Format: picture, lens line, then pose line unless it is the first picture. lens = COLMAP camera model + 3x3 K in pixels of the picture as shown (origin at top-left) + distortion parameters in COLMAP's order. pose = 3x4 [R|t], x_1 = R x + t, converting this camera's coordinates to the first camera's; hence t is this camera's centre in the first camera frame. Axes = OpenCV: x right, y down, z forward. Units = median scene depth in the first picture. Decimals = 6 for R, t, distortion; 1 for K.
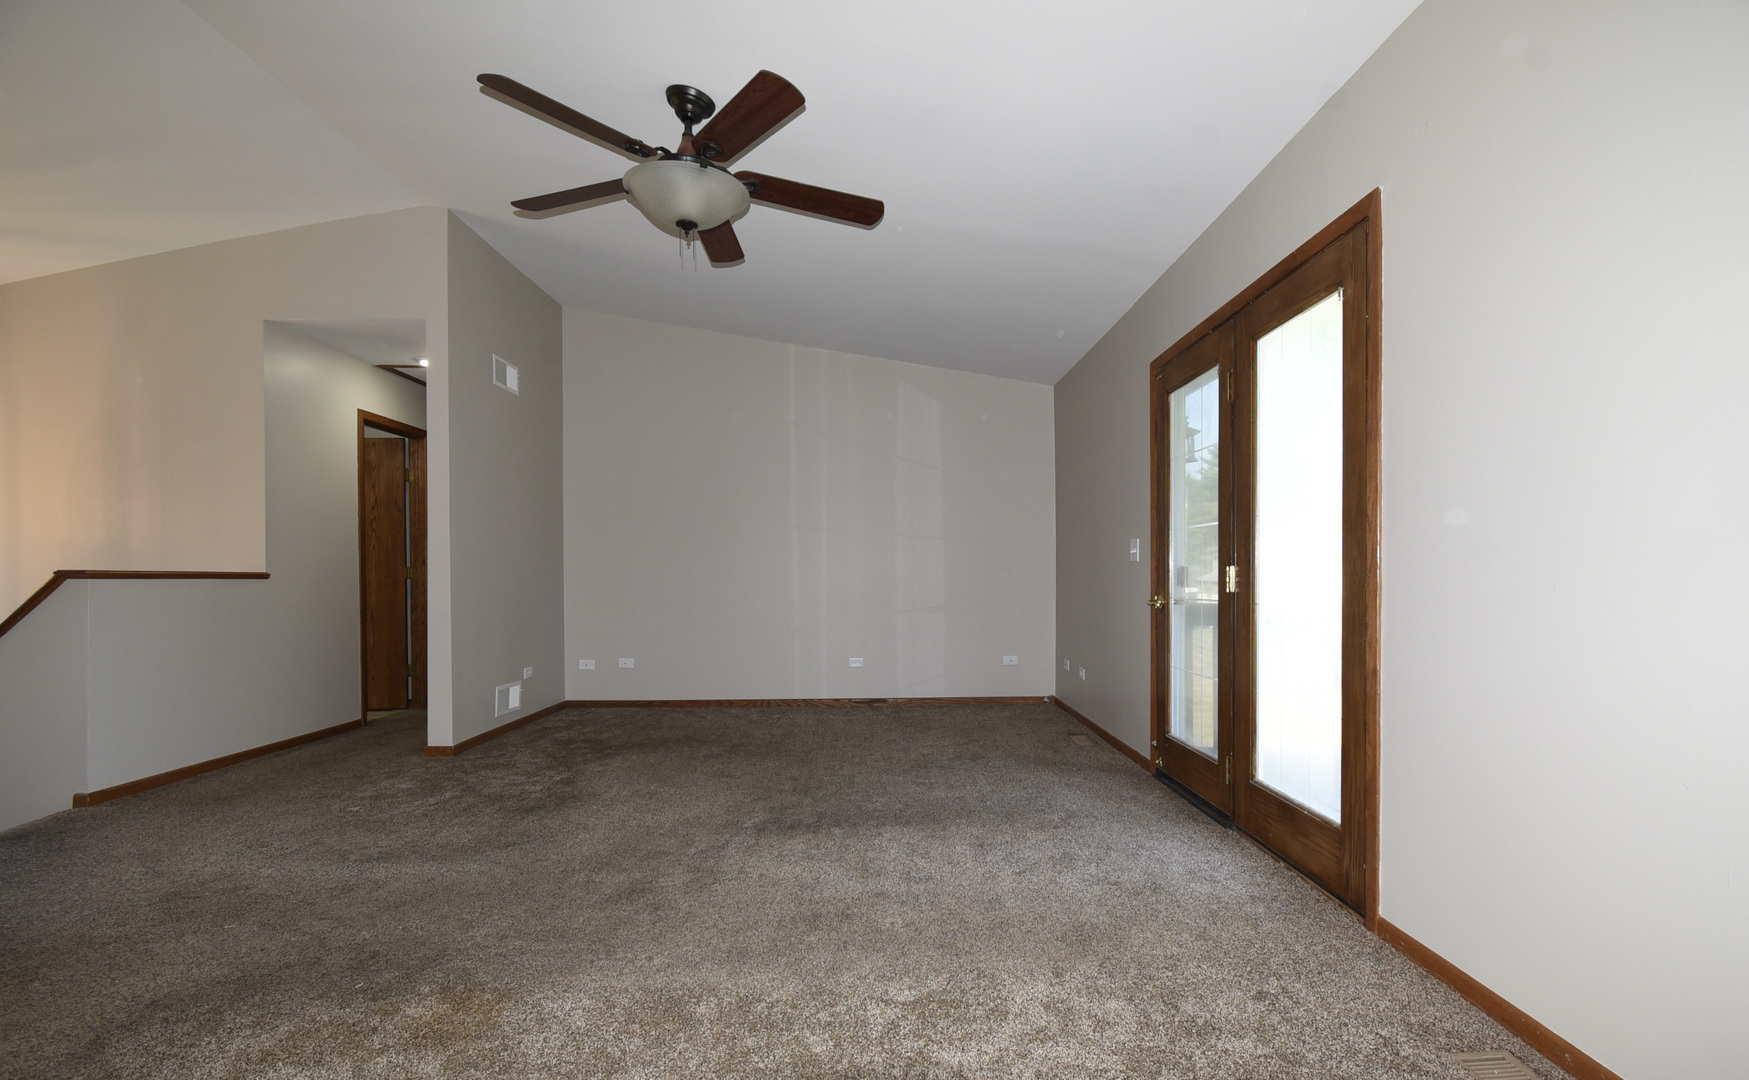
lens RADIAL K [[780.1, 0, 881.1], [0, 780.1, 576.8], [0, 0, 1]] dist [0.013252, -0.023783]
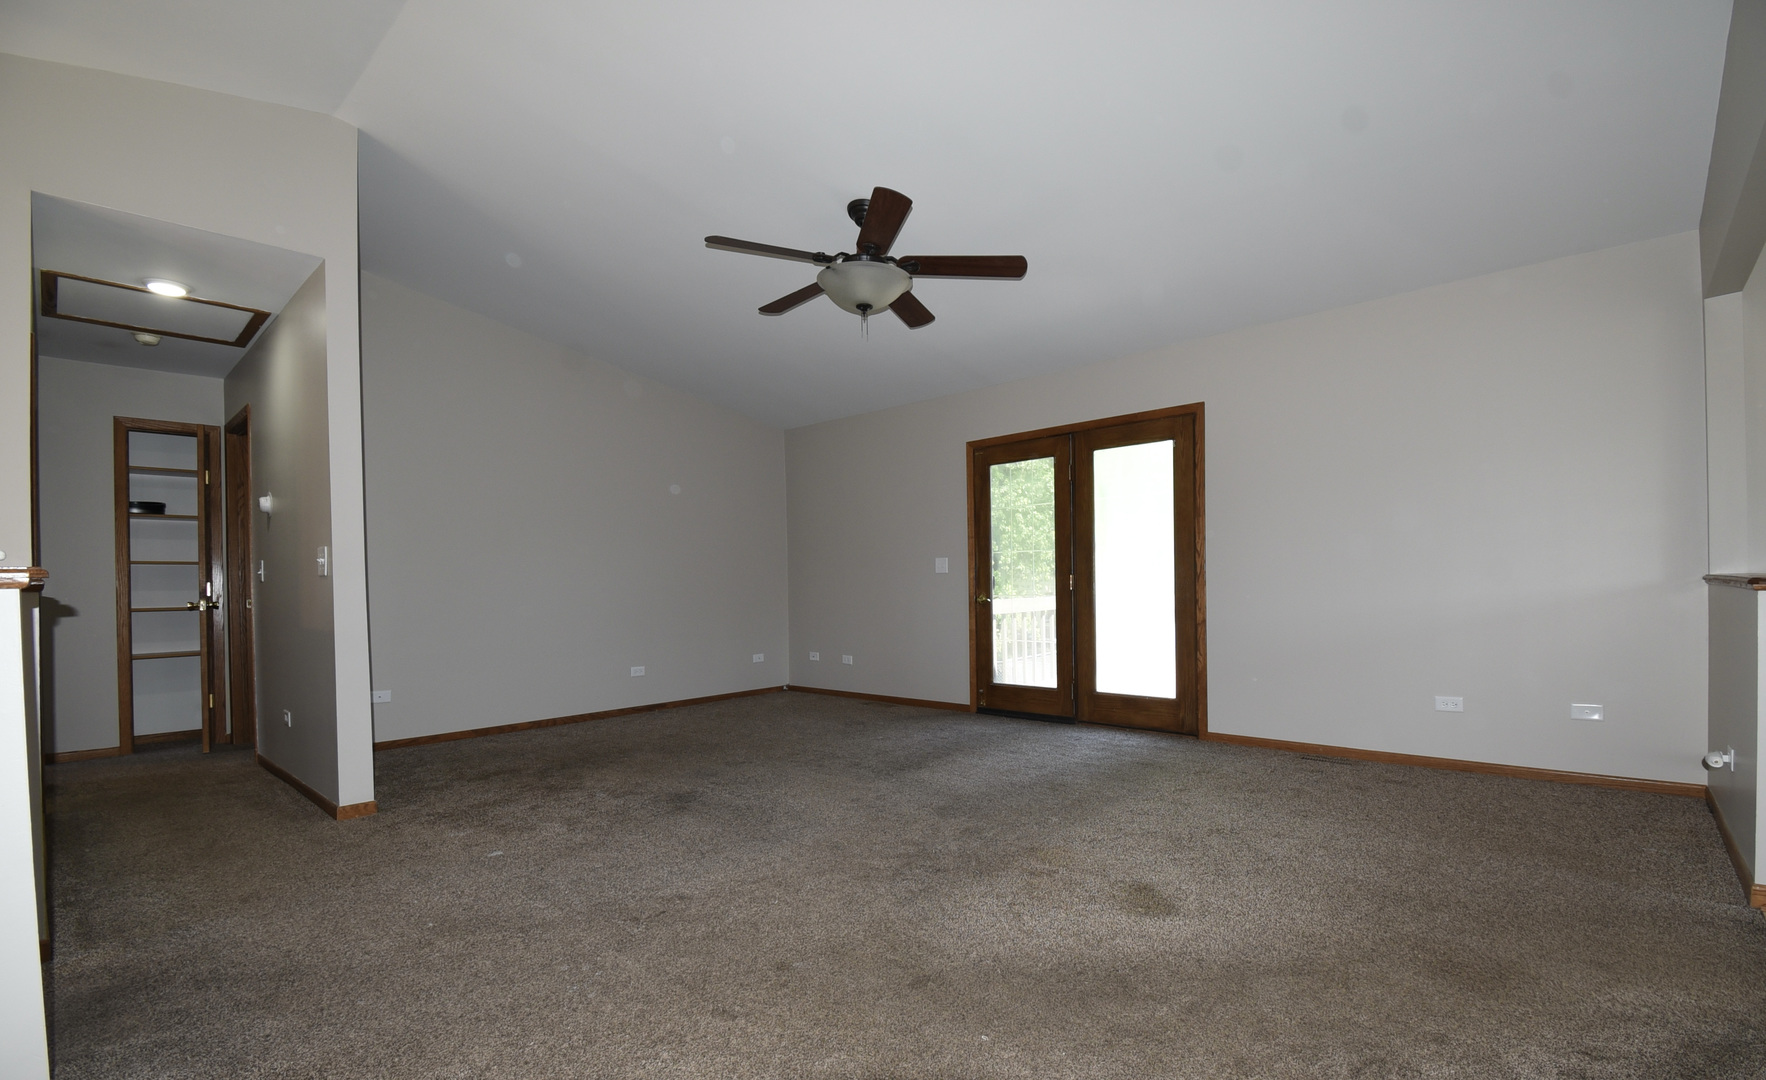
lens RADIAL K [[793.7, 0, 886.9], [0, 793.7, 581.3], [0, 0, 1]] dist [0.001053, 0.000066]
pose [[0.682641, -0.004289, 0.730741, -1.048494], [0.014615, 0.999863, -0.007784, 0.008036], [-0.730608, 0.015993, 0.682610, 0.079827]]
